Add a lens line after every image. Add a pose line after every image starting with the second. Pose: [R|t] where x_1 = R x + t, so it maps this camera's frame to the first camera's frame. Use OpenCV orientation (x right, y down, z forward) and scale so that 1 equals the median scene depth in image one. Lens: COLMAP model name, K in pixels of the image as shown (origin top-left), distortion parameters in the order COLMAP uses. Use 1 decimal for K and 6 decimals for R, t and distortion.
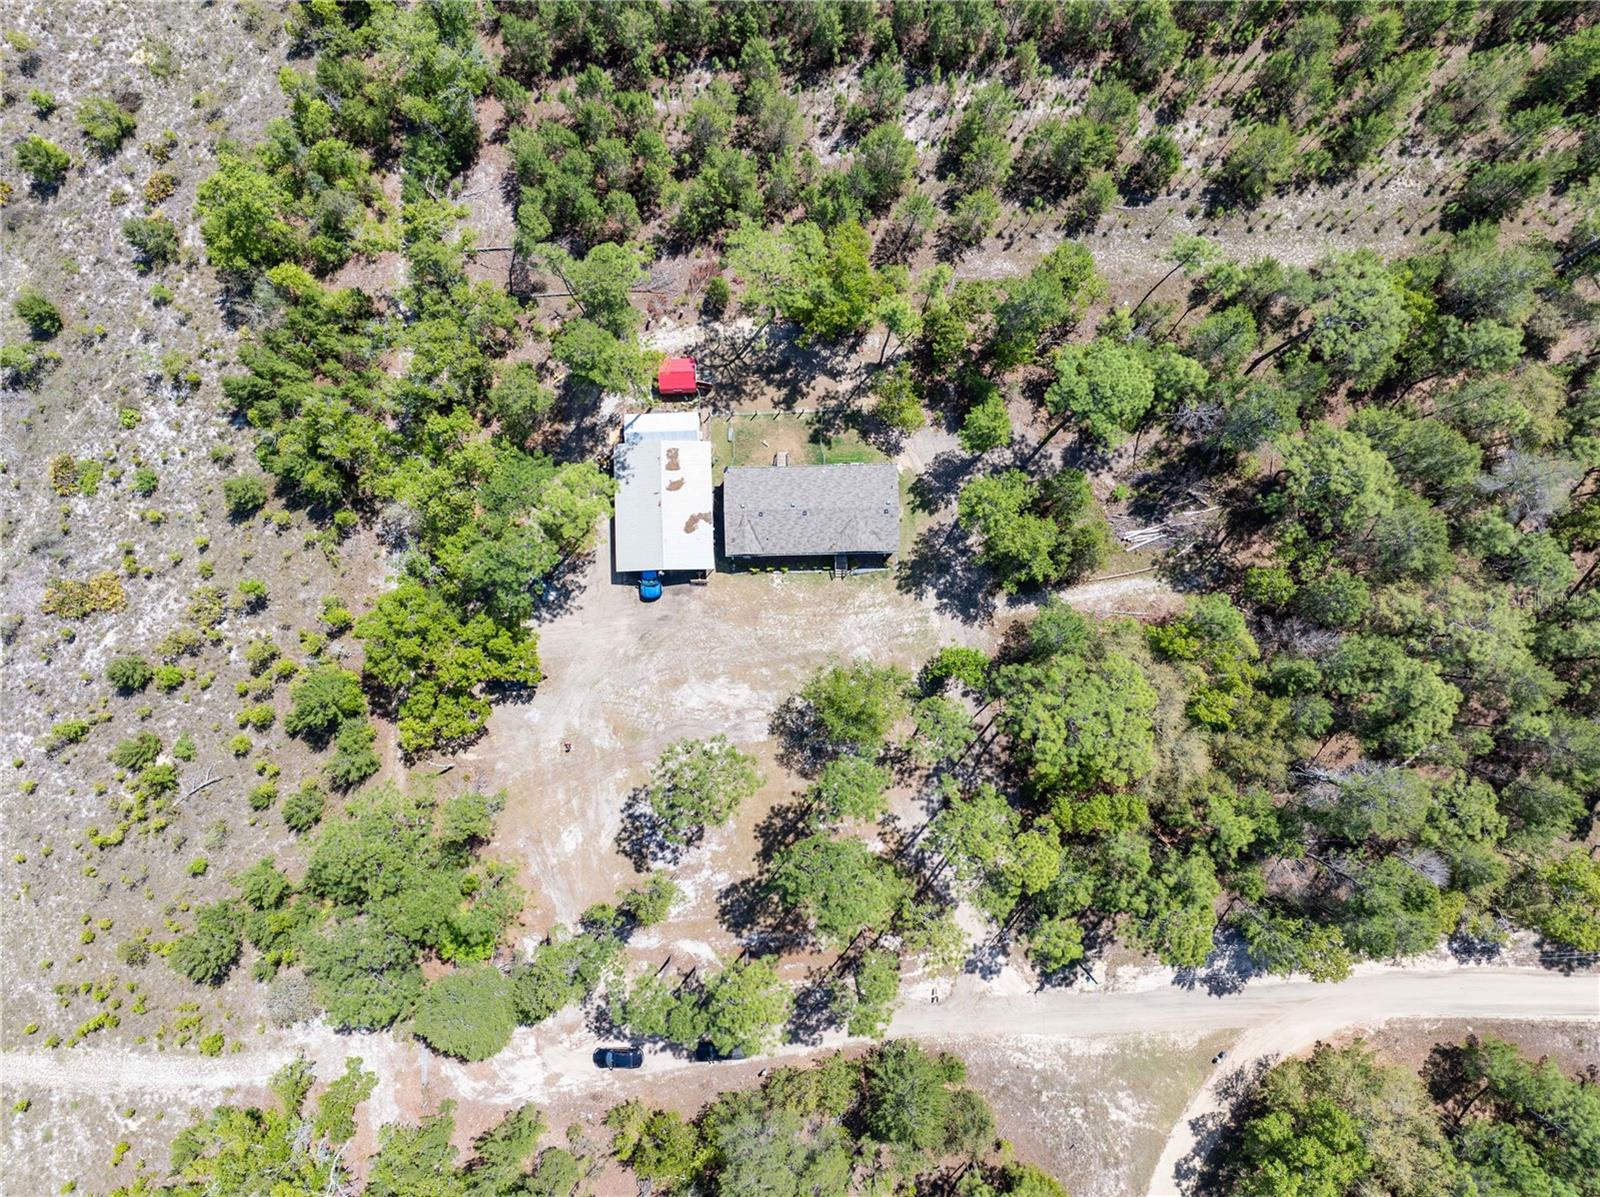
lens RADIAL K [[1133.3, 0, 808.1], [0, 1133.3, 602.7], [0, 0, 1]] dist [-0.052078, 0.022004]
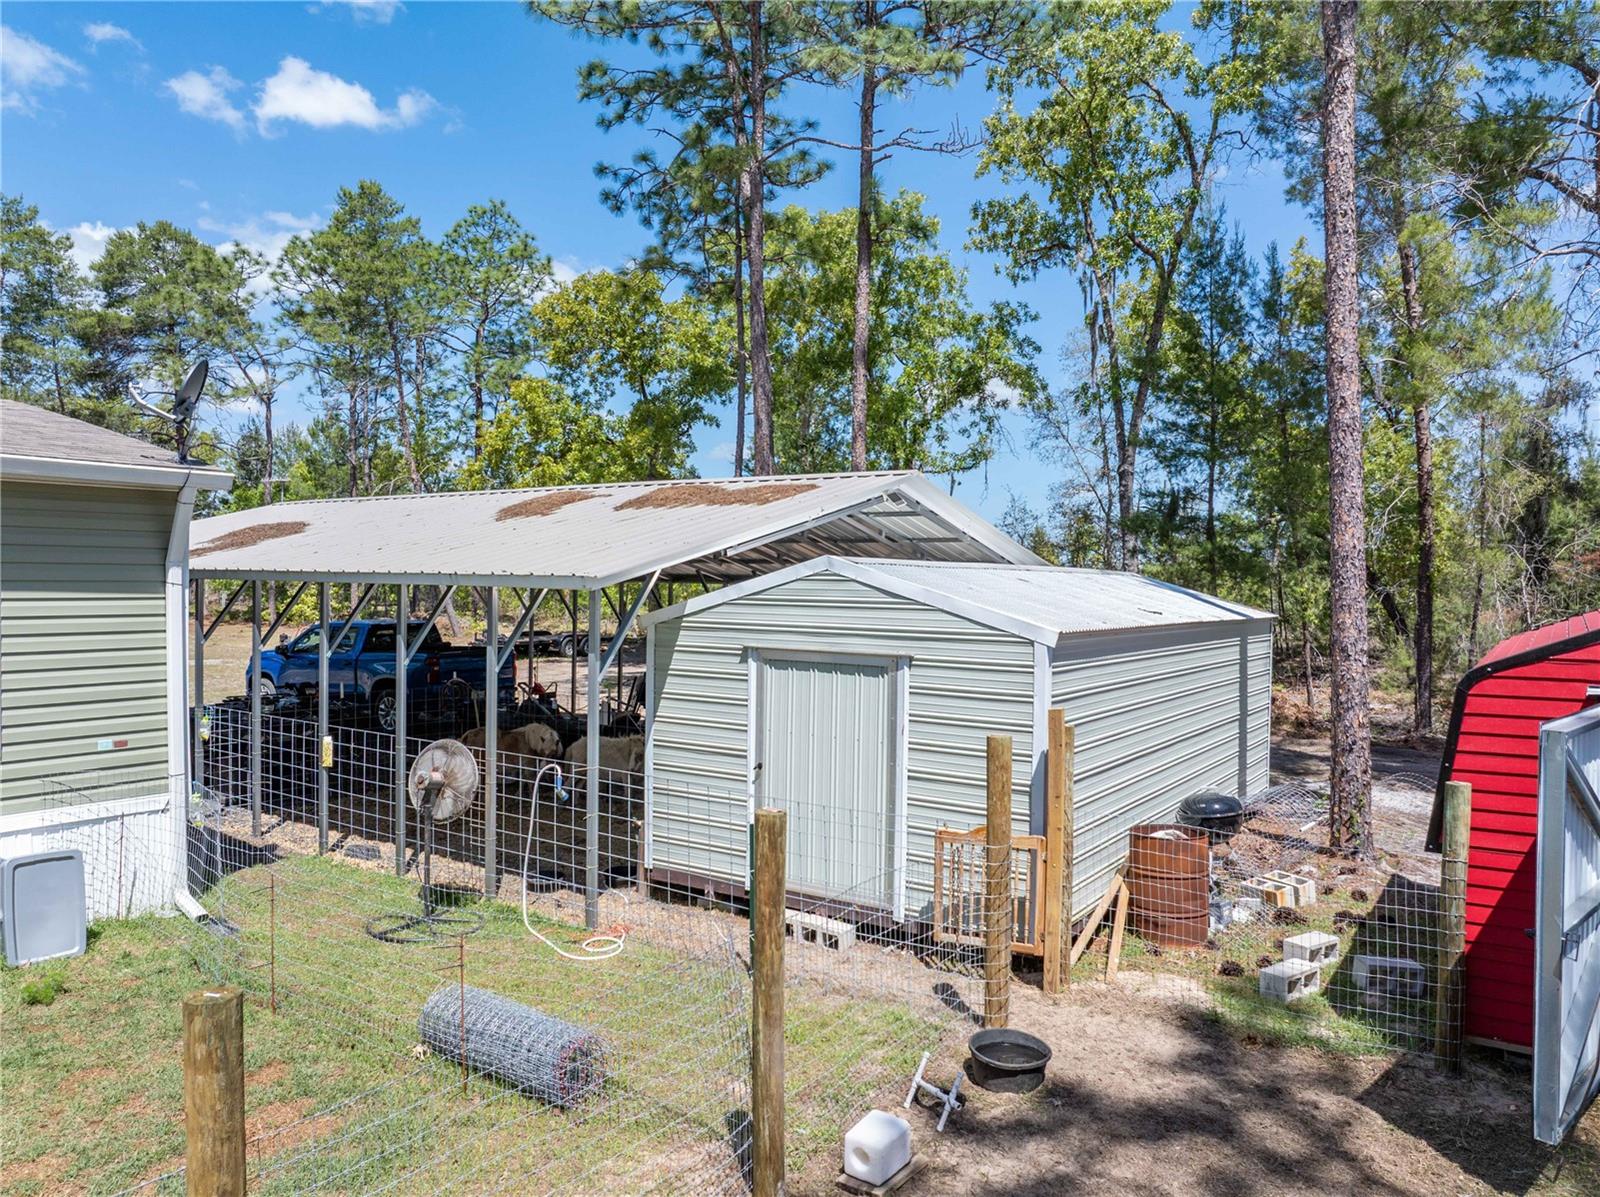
lens RADIAL K [[1133.3, 0, 790.1], [0, 1133.3, 588.6], [0, 0, 1]] dist [-0.052078, 0.022004]
pose [[-0.600573, -0.004449, -0.799558, -0.033160], [-0.799476, 0.018720, 0.600407, -0.194042], [0.012296, 0.999815, -0.014800, 0.988475]]
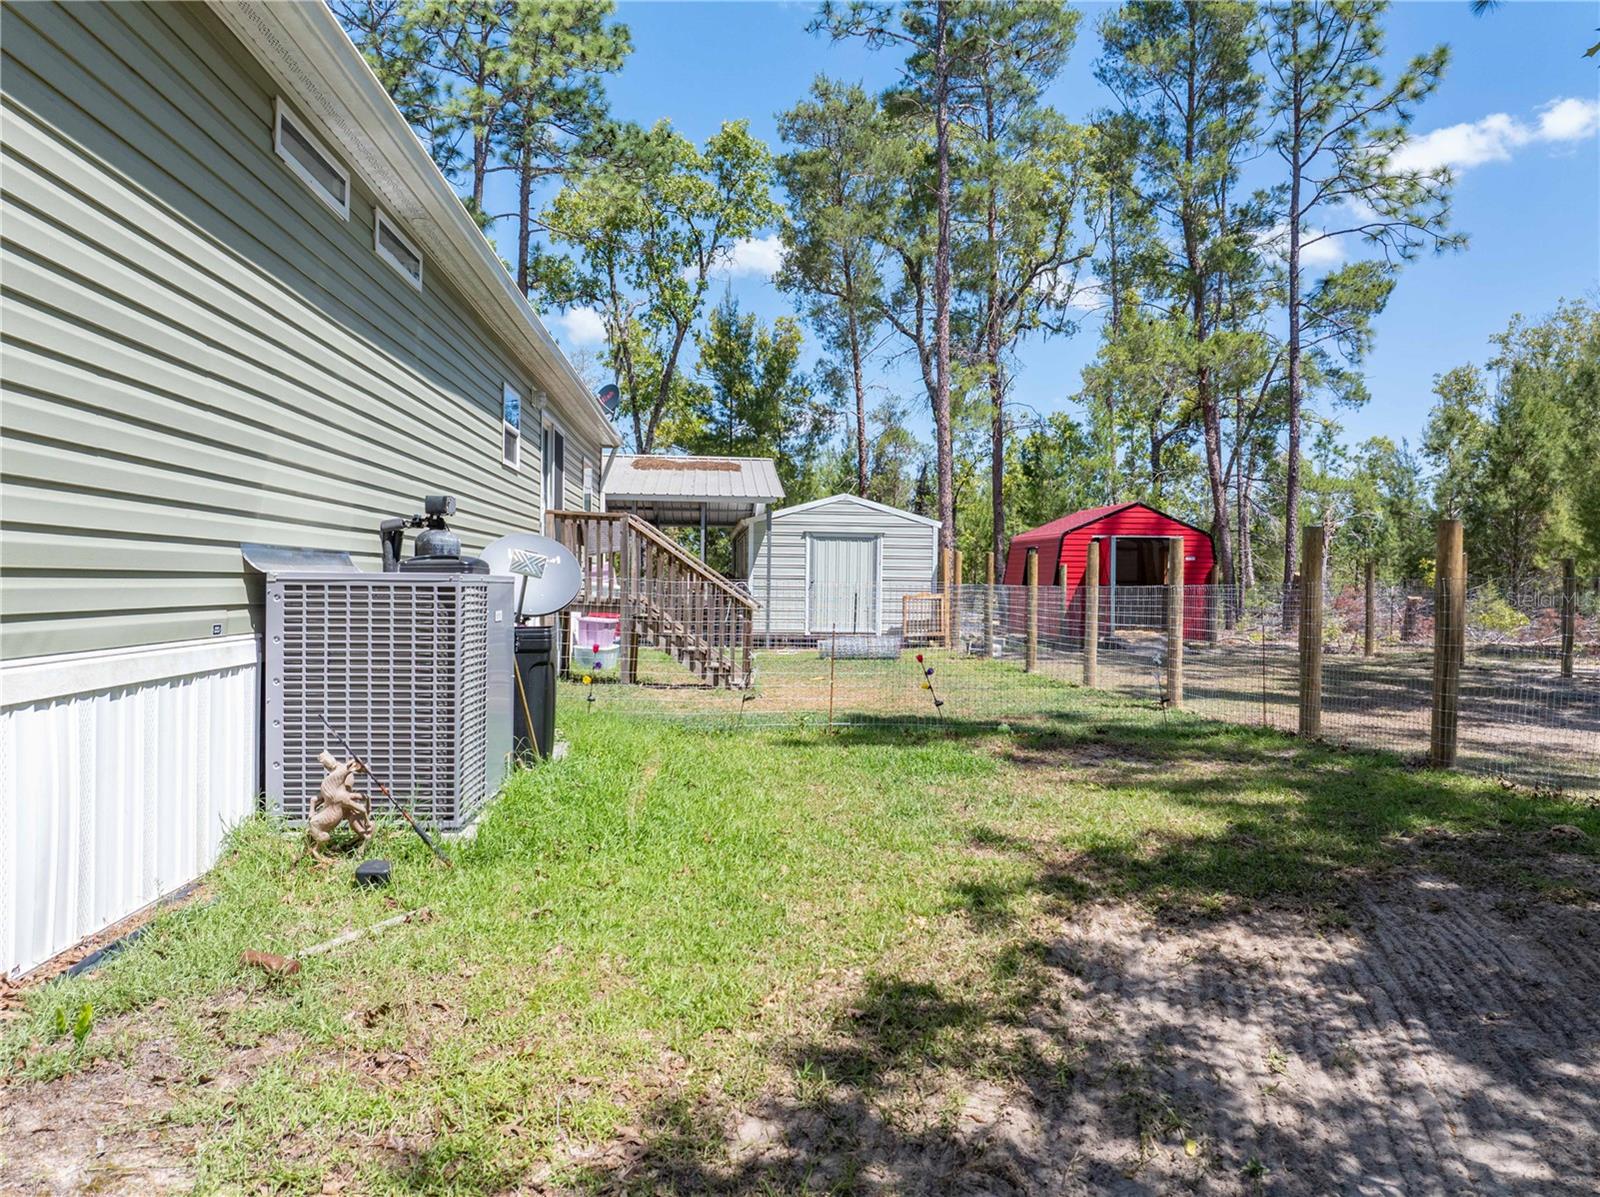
lens RADIAL K [[1133.3, 0, 796.2], [0, 1133.3, 595.9], [0, 0, 1]] dist [-0.052078, 0.022004]
pose [[0.045064, 0.008799, -0.998945, 0.090708], [-0.998701, 0.024186, -0.044840, -0.133771], [0.023766, 0.999669, 0.009877, 0.999978]]
